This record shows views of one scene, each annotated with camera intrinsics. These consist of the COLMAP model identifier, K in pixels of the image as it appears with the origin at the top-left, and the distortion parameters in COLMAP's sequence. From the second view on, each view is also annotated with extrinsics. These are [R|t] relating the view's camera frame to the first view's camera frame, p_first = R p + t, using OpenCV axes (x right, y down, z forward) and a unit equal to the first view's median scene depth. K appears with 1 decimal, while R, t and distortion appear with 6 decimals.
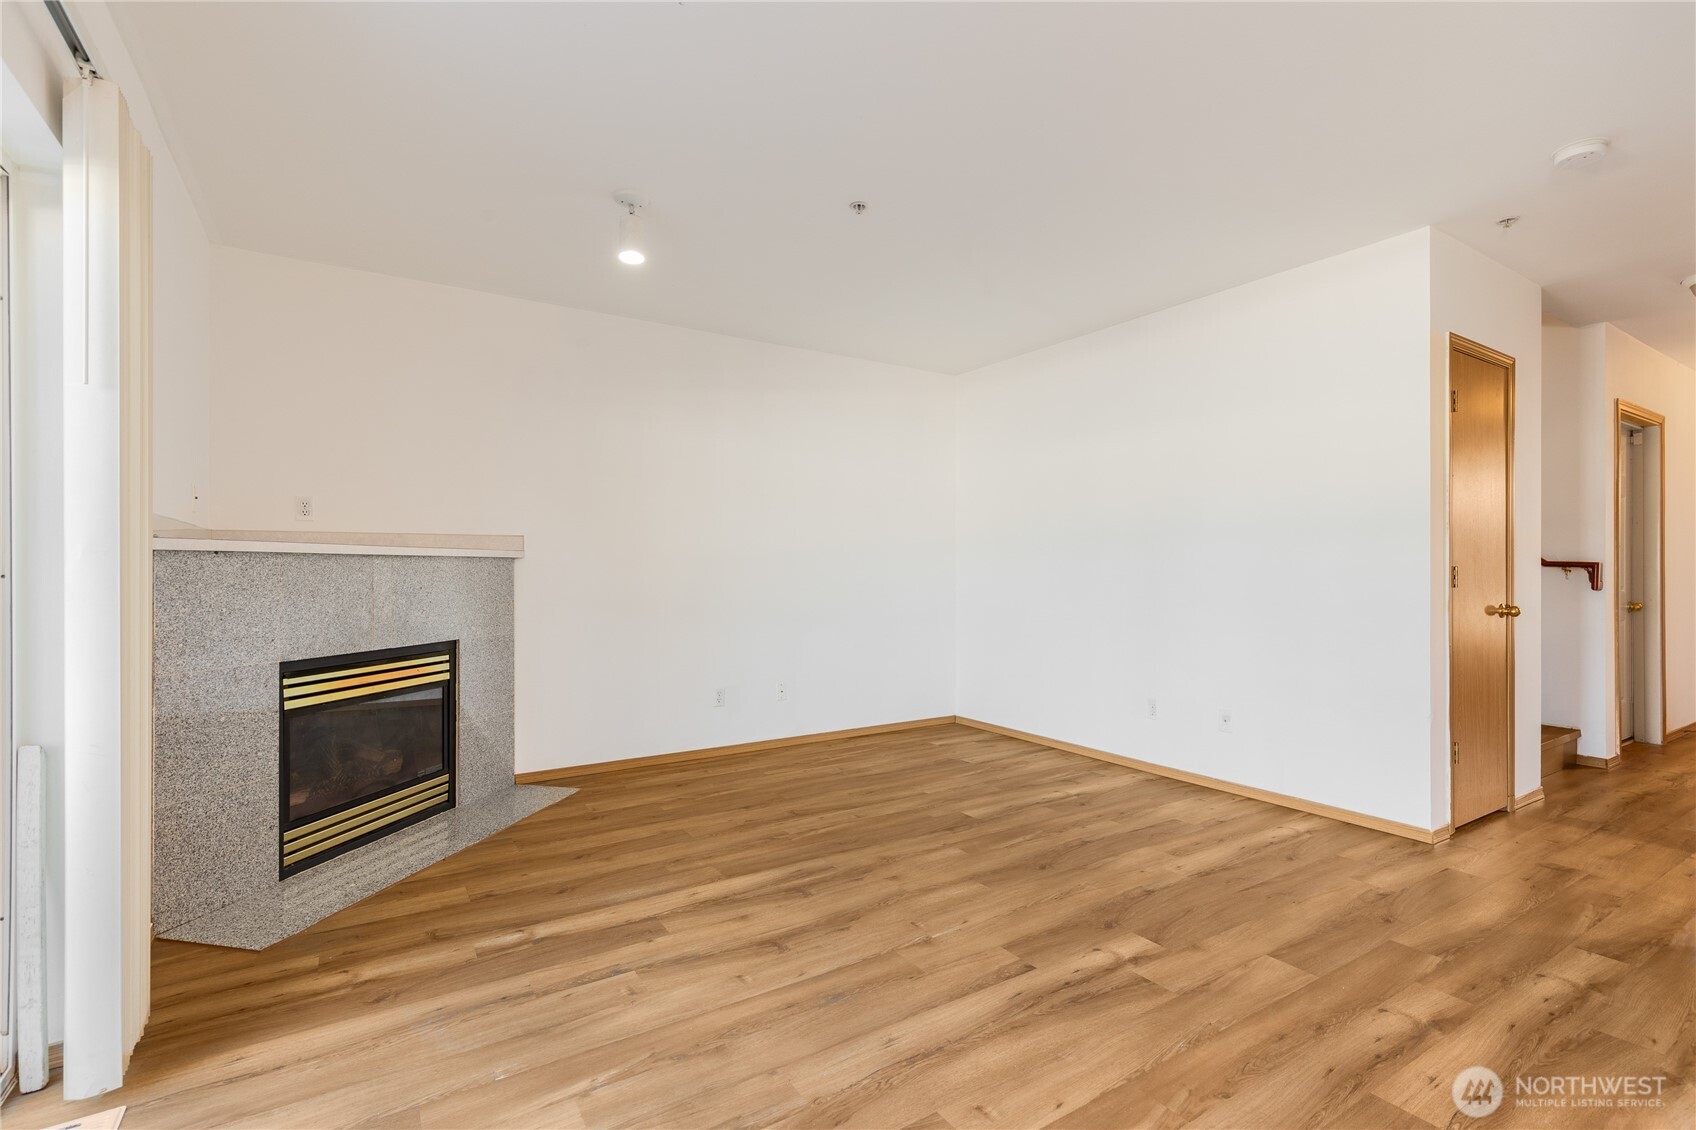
lens RADIAL K [[784.4, 0, 846.0], [0, 784.4, 569.9], [0, 0, 1]] dist [0.006619, 0.000058]
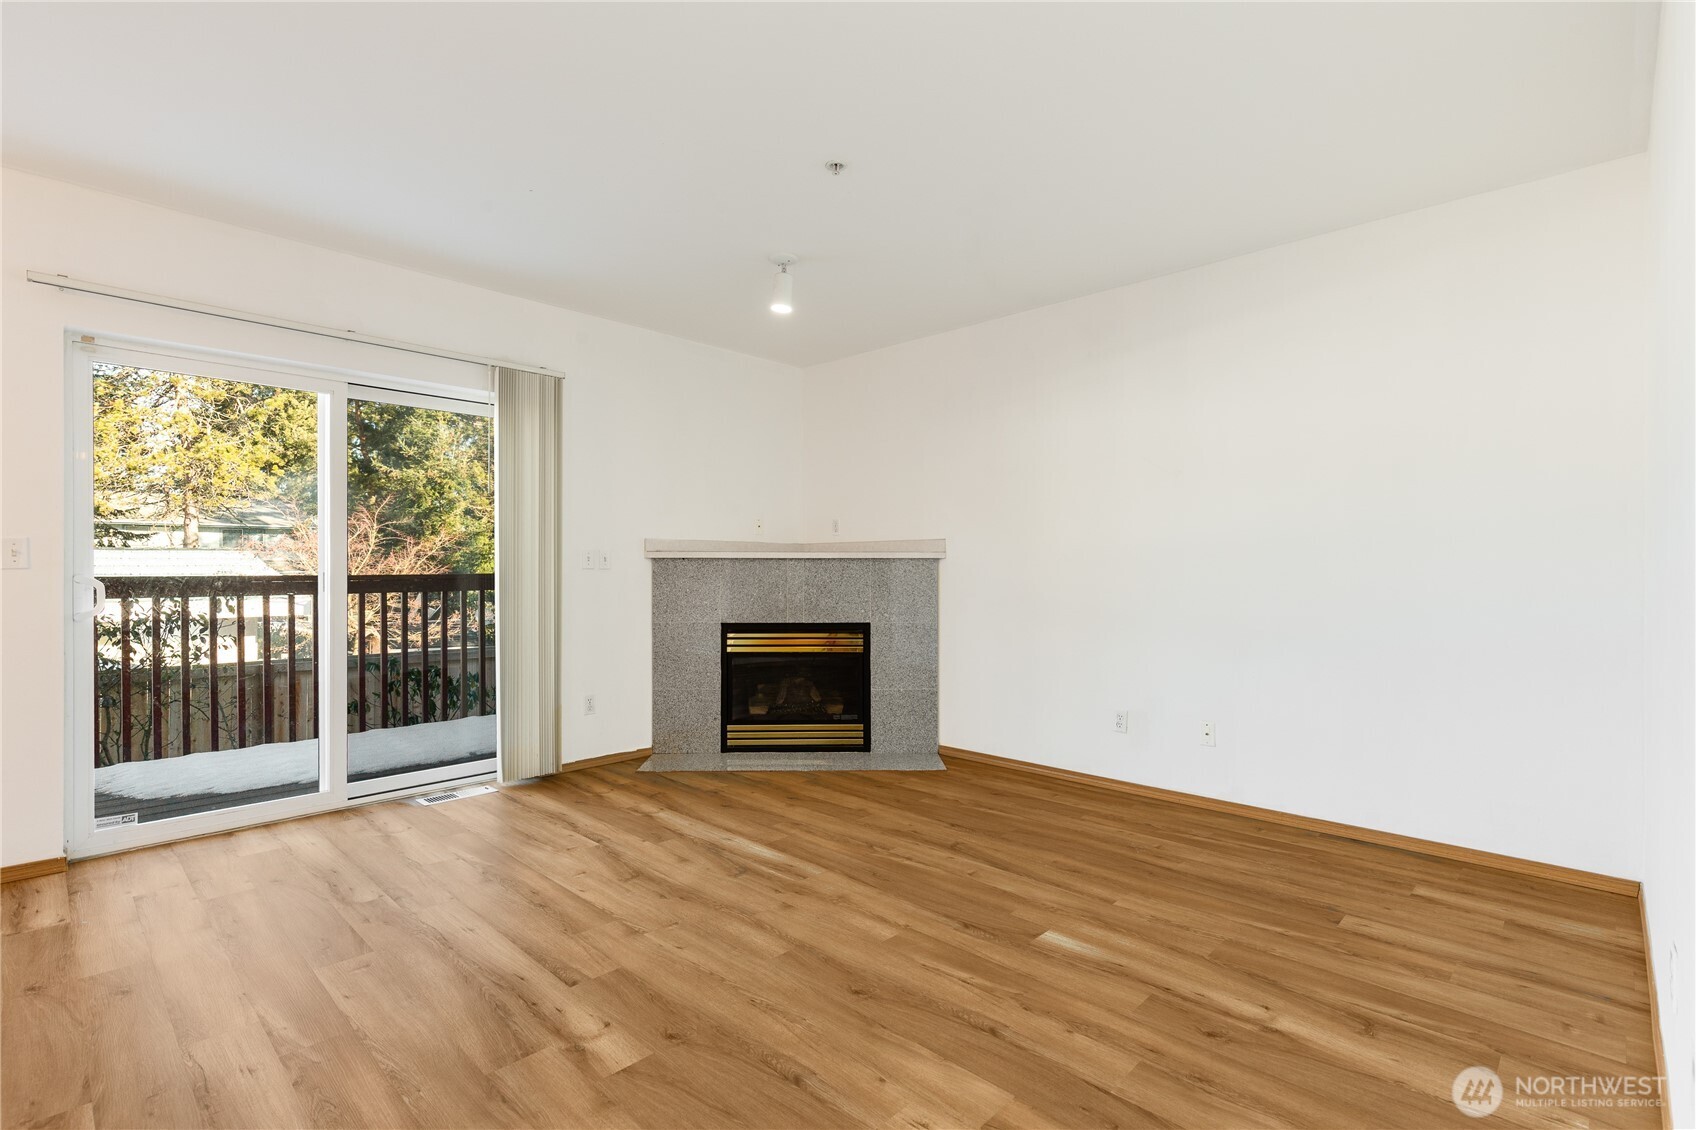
lens RADIAL K [[784.4, 0, 846.0], [0, 784.4, 569.9], [0, 0, 1]] dist [0.006619, 0.000058]
pose [[0.234903, 0.003527, -0.972013, 0.921668], [-0.003079, 0.999991, 0.002885, -0.001722], [0.972014, 0.002315, 0.234911, 0.814416]]
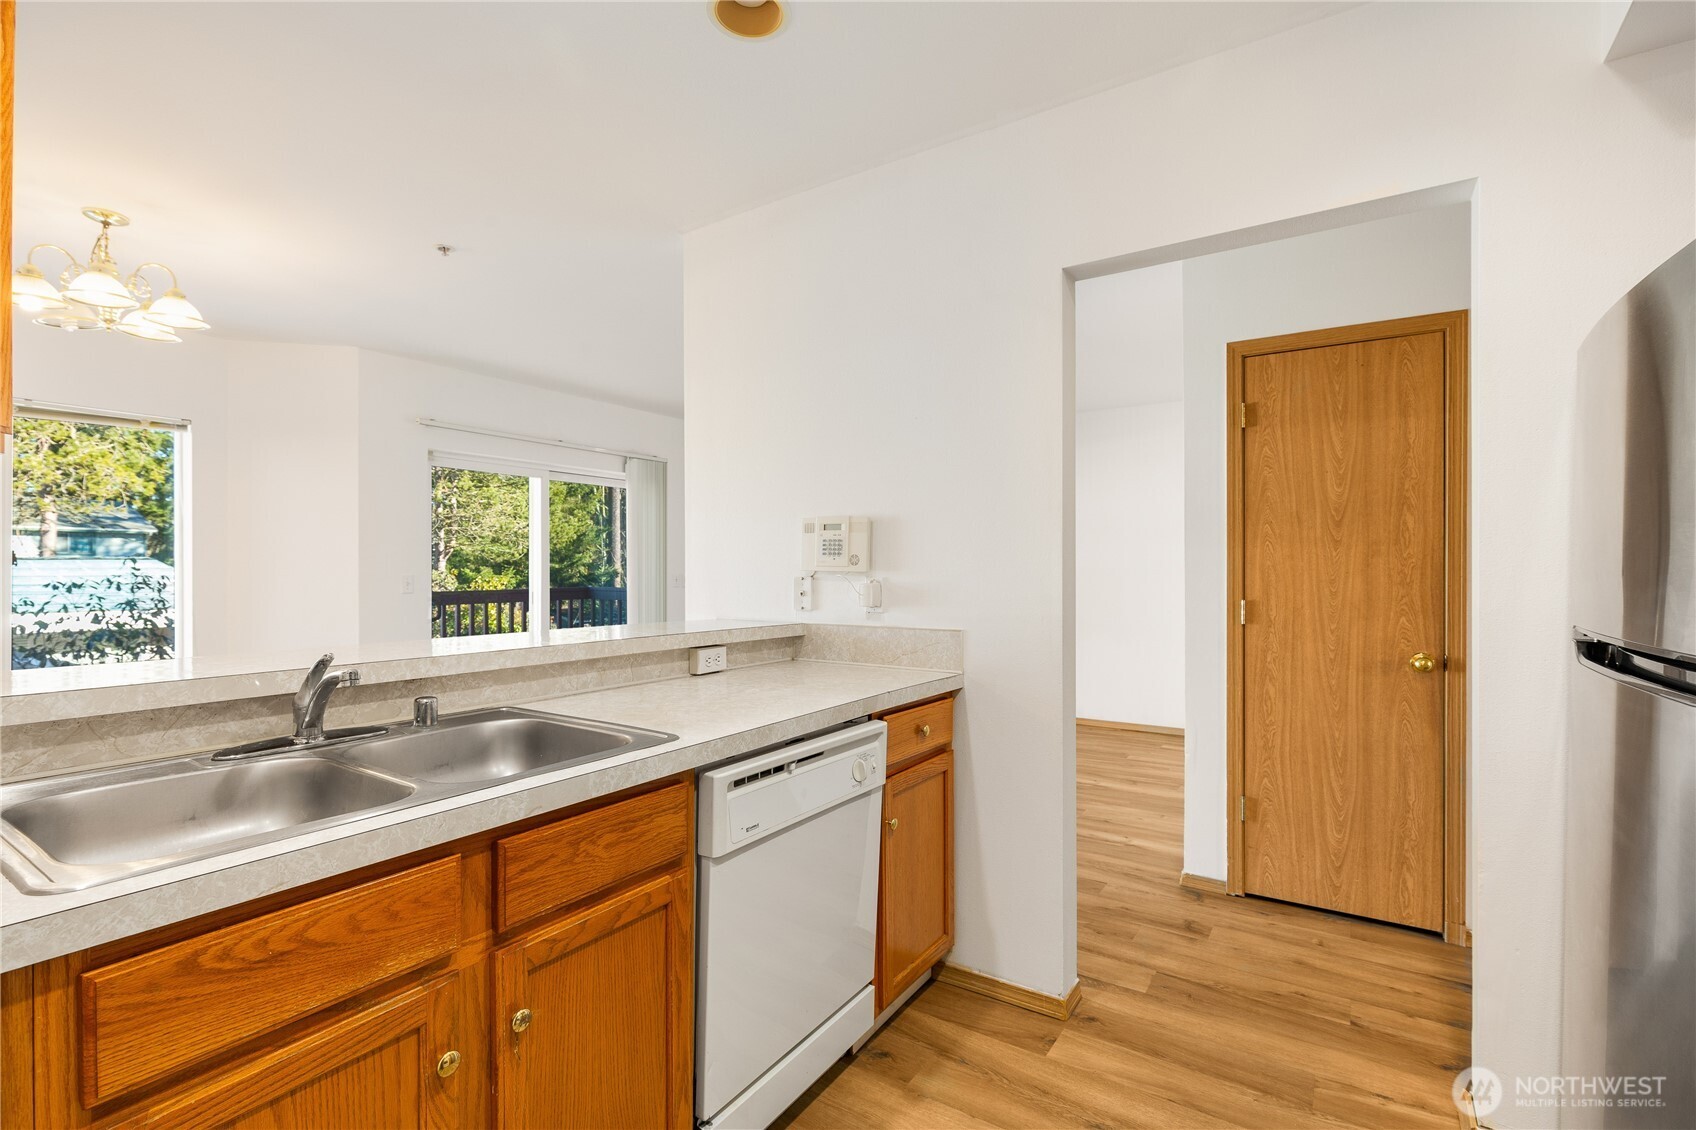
lens RADIAL K [[784.4, 0, 846.0], [0, 784.4, 569.9], [0, 0, 1]] dist [0.006619, 0.000058]
pose [[0.412141, 0.002282, -0.911117, 1.567176], [0.000220, 0.999997, 0.002604, -0.049280], [0.911120, -0.001273, 0.412139, 0.232099]]
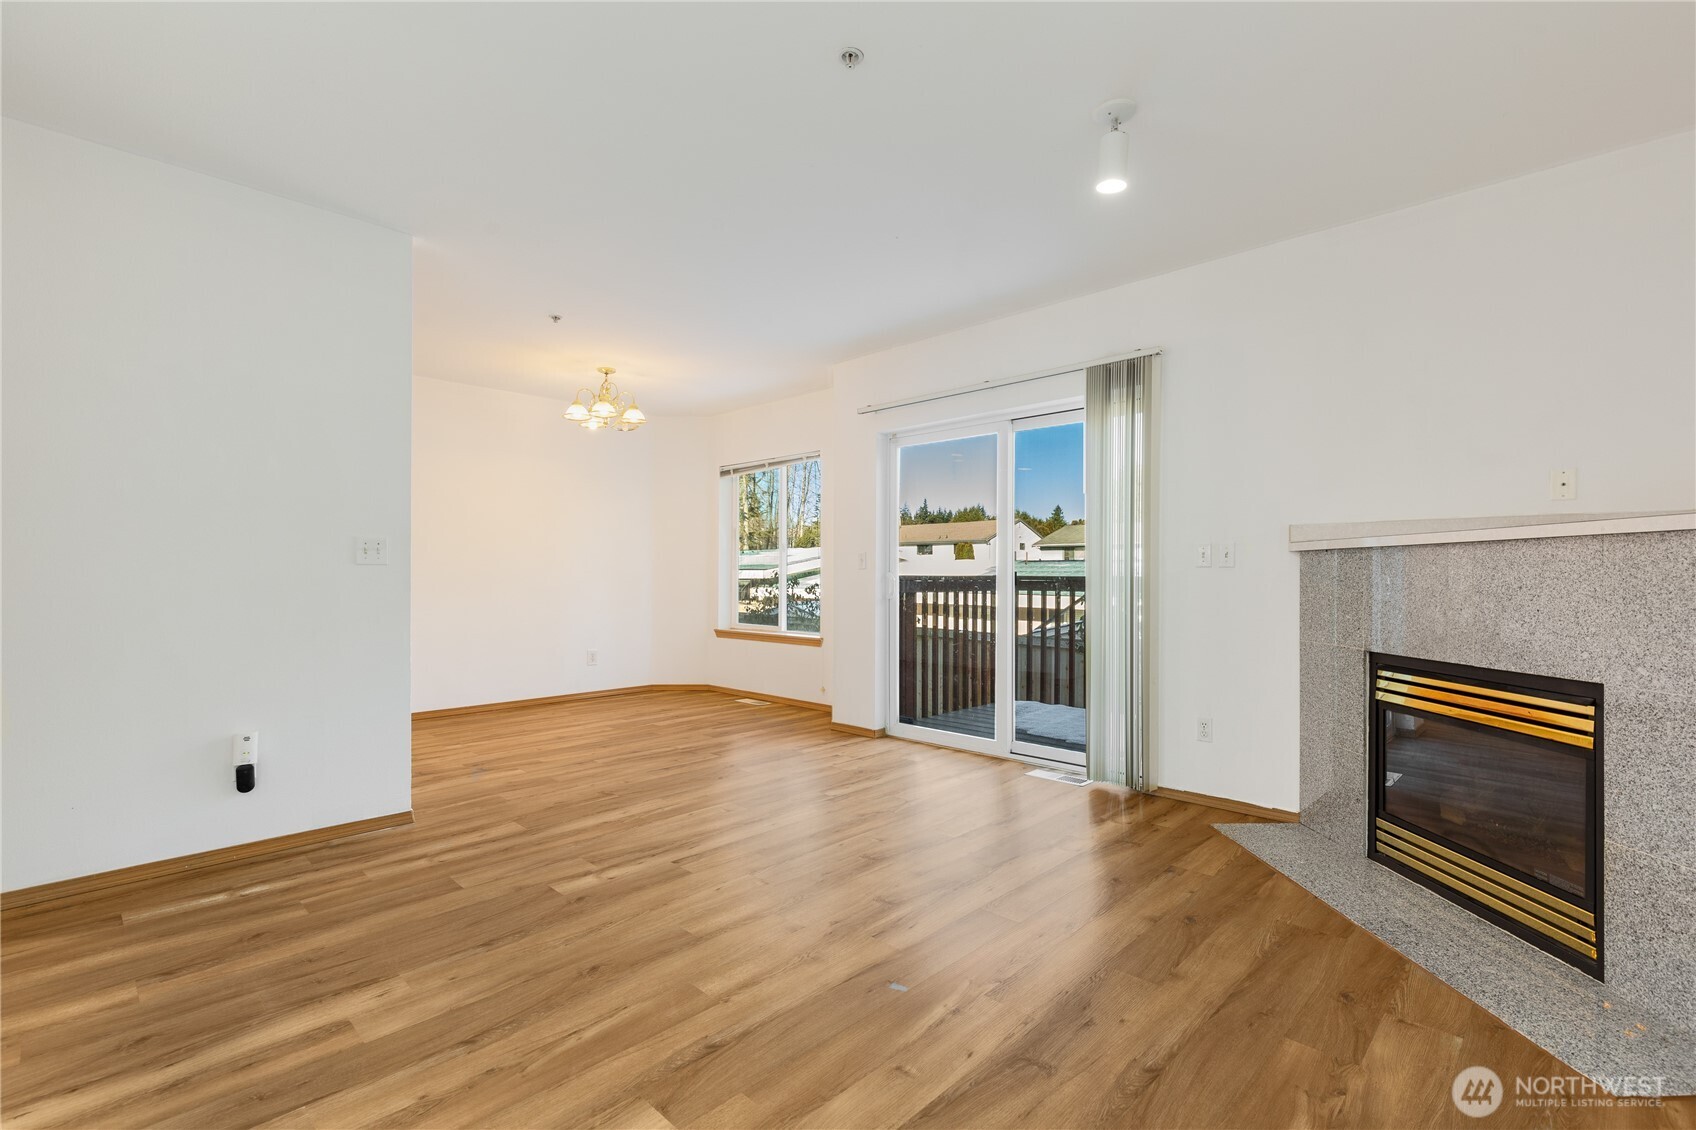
lens RADIAL K [[757.8, 0, 858.4], [0, 757.8, 575.4], [0, 0, 1]] dist [0.002535, 0.000148]
pose [[-0.969610, -0.001201, -0.244654, 0.183938], [-0.001444, 0.999999, 0.000813, 0.015067], [0.244653, 0.001141, -0.969610, 1.718726]]
